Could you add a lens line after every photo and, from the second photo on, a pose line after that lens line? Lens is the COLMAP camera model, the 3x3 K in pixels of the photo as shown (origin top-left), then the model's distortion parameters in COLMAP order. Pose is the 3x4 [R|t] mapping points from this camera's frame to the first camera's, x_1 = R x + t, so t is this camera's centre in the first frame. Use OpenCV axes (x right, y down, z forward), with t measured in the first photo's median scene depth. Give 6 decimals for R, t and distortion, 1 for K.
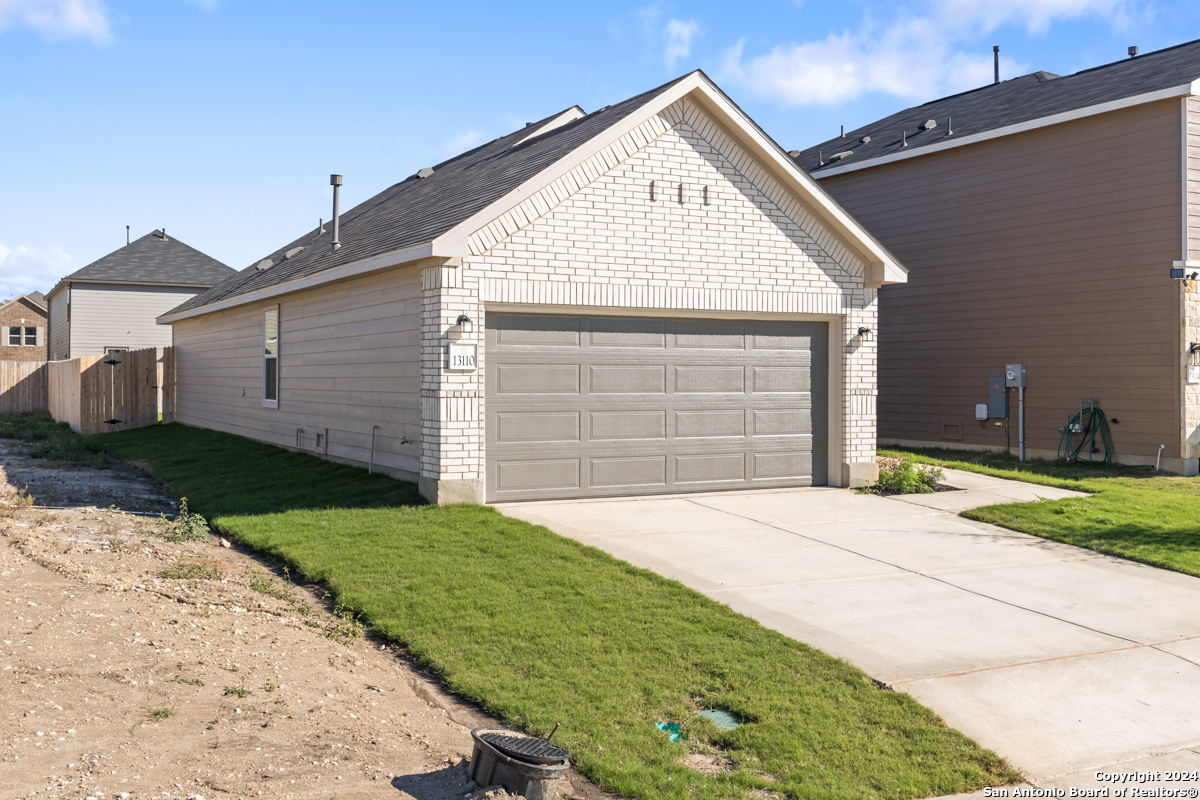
lens RADIAL K [[1164.1, 0, 602.6], [0, 1164.1, 387.6], [0, 0, 1]] dist [0.014487, 0.000000]
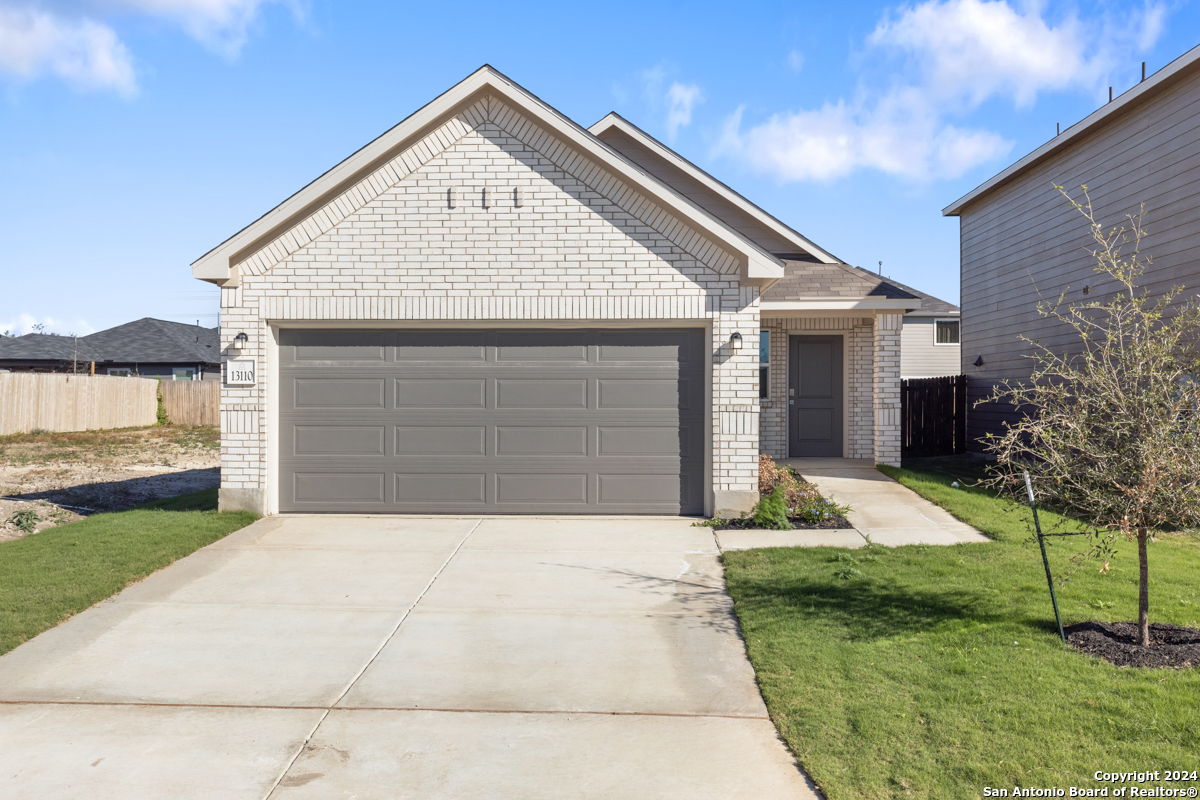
lens RADIAL K [[1164.1, 0, 600.4], [0, 1164.1, 409.7], [0, 0, 1]] dist [0.014487, 0.000000]
pose [[0.858109, 0.003786, -0.513454, 0.633411], [-0.003797, 0.999992, 0.001028, 0.004690], [0.513454, 0.001068, 0.858117, 0.233985]]
